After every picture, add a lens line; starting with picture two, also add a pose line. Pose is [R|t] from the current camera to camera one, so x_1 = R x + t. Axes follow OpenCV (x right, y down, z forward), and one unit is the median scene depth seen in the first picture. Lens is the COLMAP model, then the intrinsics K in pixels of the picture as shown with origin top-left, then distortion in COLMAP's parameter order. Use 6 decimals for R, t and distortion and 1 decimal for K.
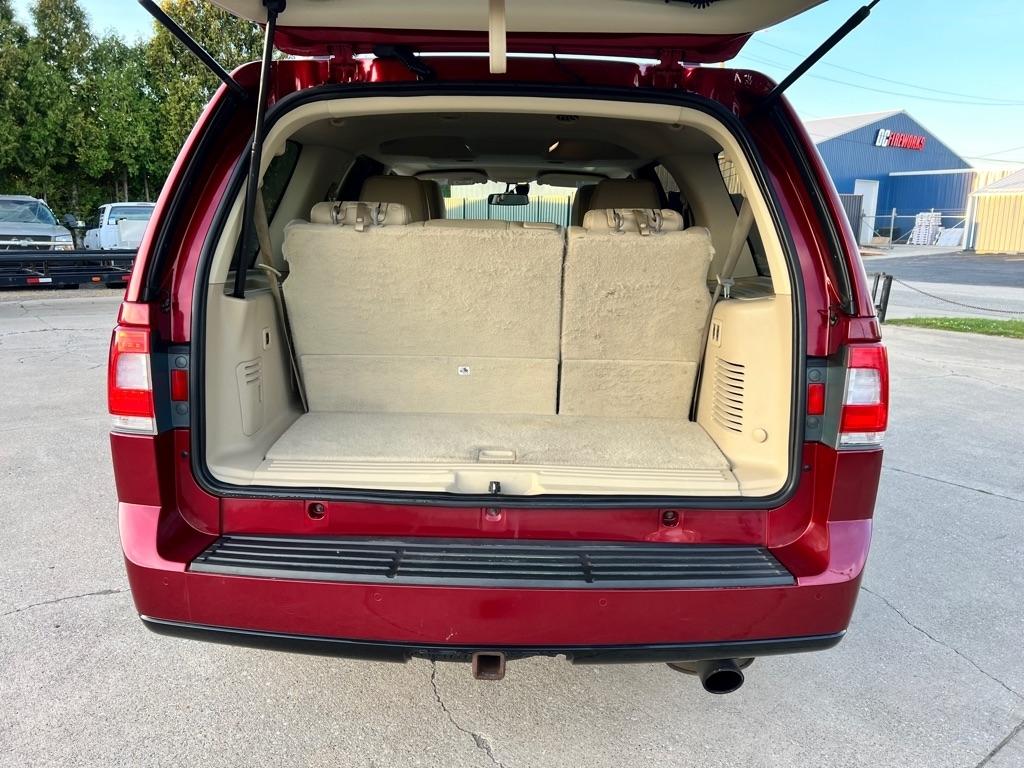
lens RADIAL K [[765.2, 0, 508.7], [0, 765.2, 389.9], [0, 0, 1]] dist [0.068497, -0.074822]
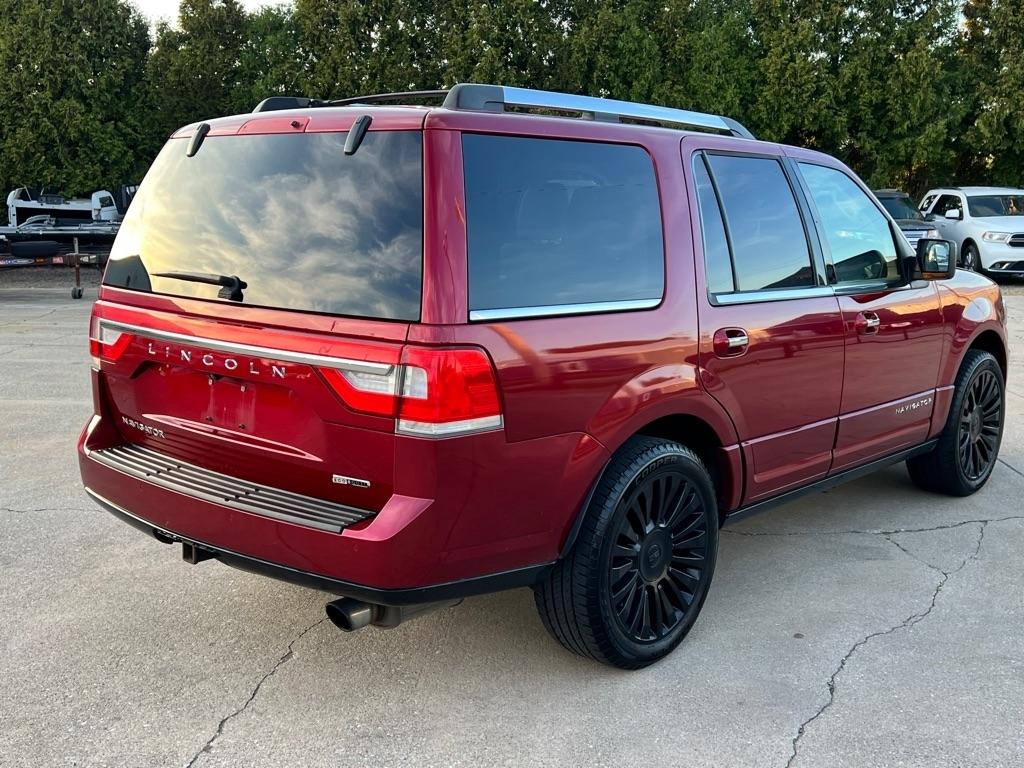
lens RADIAL K [[1116.7, 0, 519.1], [0, 1116.7, 386.8], [0, 0, 1]] dist [0.094292, -0.176631]
pose [[0.757632, 0.099406, -0.645067, 0.160658], [-0.130277, 0.991478, -0.000221, -0.001579], [0.639548, 0.084205, 0.764126, -0.018786]]
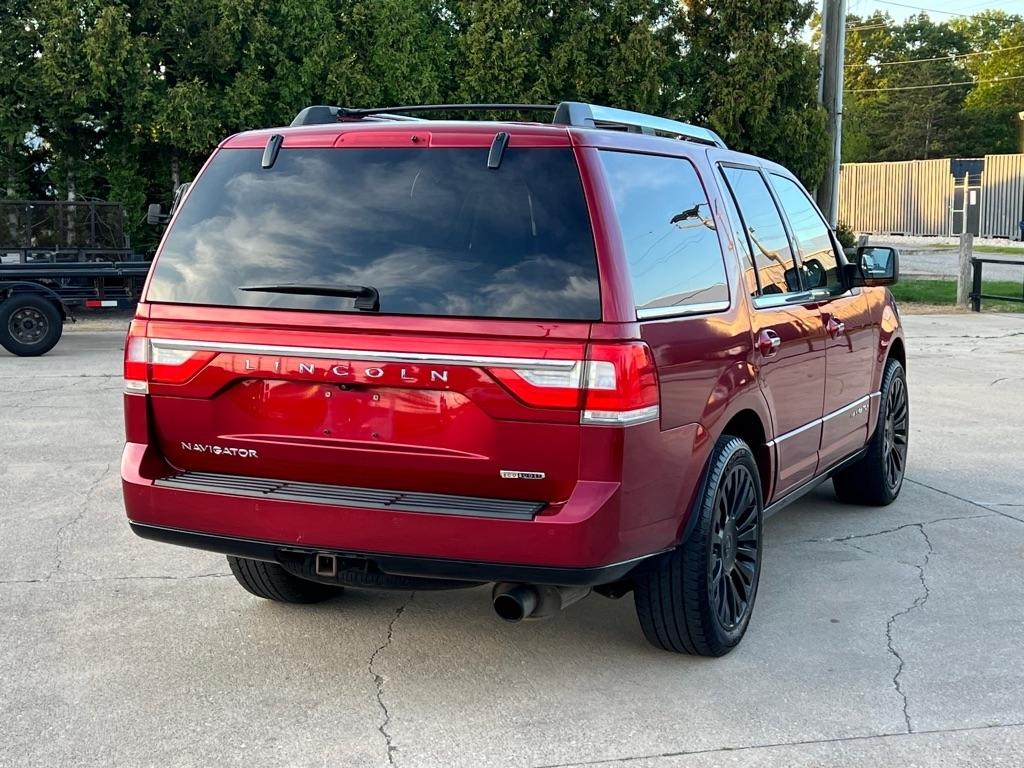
lens RADIAL K [[1528.0, 0, 531.6], [0, 1528.0, 386.7], [0, 0, 1]] dist [0.215481, -0.673736]
pose [[0.919696, 0.034344, -0.391125, 0.129607], [-0.071427, 0.994179, -0.080656, 0.022065], [0.386078, 0.102116, 0.916796, -0.133081]]
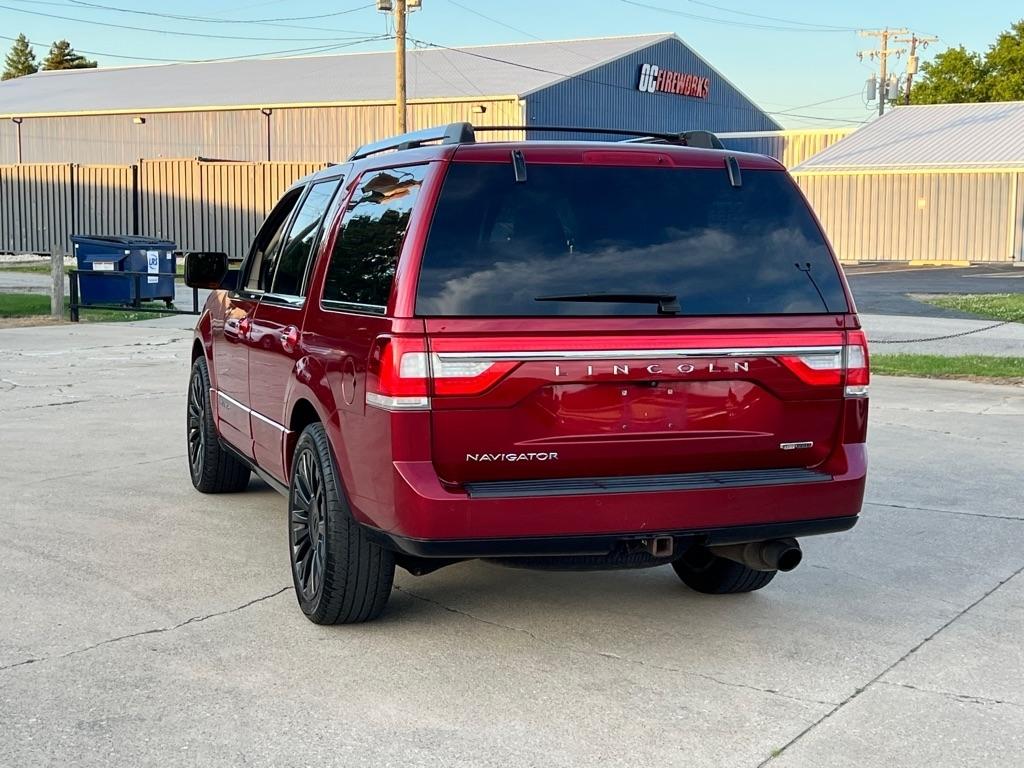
lens RADIAL K [[1523.9, 0, 530.4], [0, 1523.9, 371.2], [0, 0, 1]] dist [0.212069, -0.686635]
pose [[0.932994, -0.040076, 0.357654, -0.124895], [0.078964, 0.992360, -0.094793, 0.026230], [-0.351122, 0.116683, 0.929031, -0.163499]]
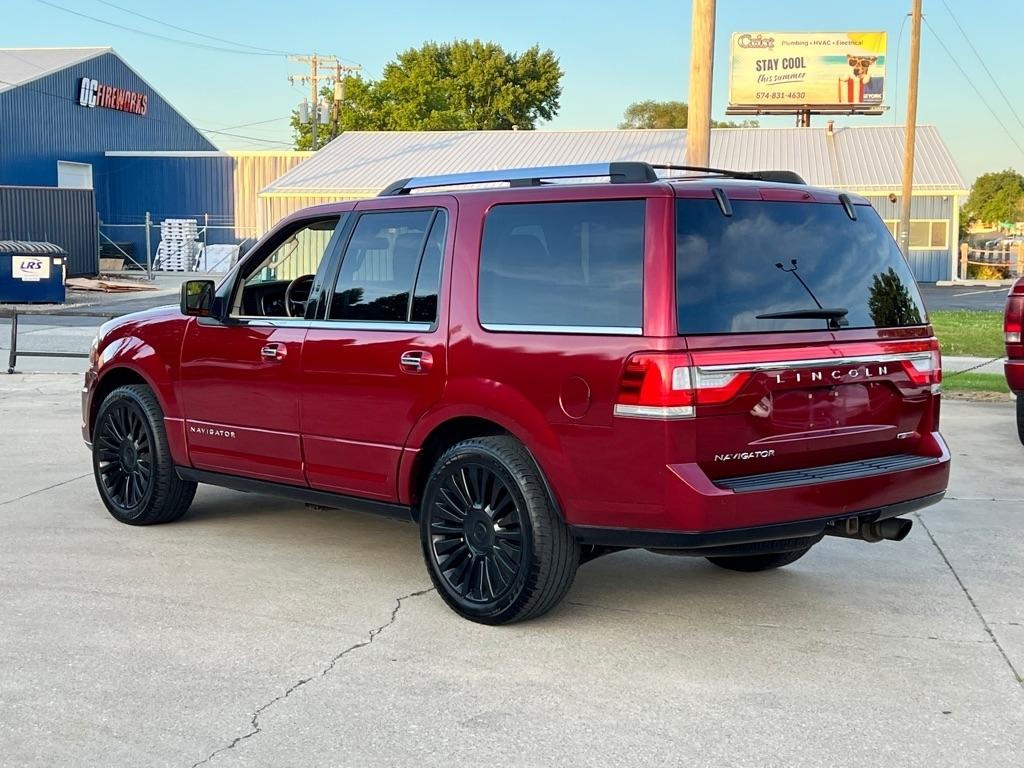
lens RADIAL K [[1521.9, 0, 519.4], [0, 1521.9, 380.7], [0, 0, 1]] dist [0.230438, -0.755261]
pose [[0.726452, -0.069741, 0.683669, -0.281093], [0.147845, 0.987403, -0.056372, 0.010684], [-0.671126, 0.142029, 0.727611, -0.105072]]
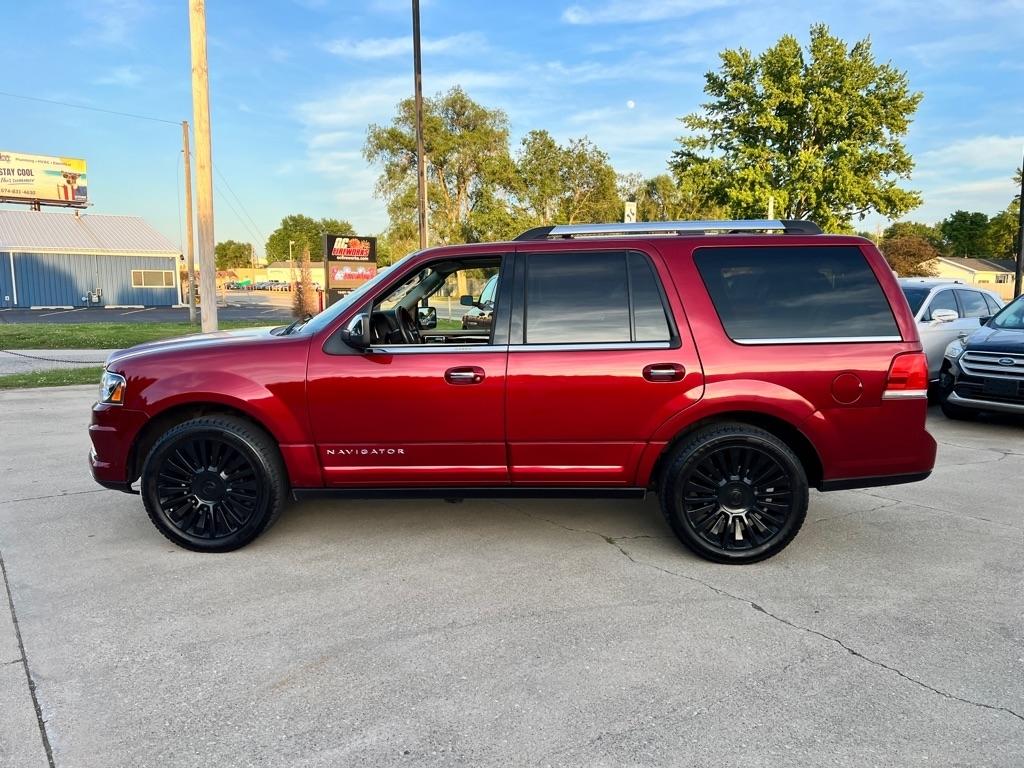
lens RADIAL K [[765.2, 0, 508.7], [0, 765.2, 389.9], [0, 0, 1]] dist [0.068497, -0.074822]
pose [[0.037276, -0.144058, 0.988867, -0.279617], [0.206944, 0.969216, 0.133394, -0.053647], [-0.977642, 0.199668, 0.065940, 0.209057]]
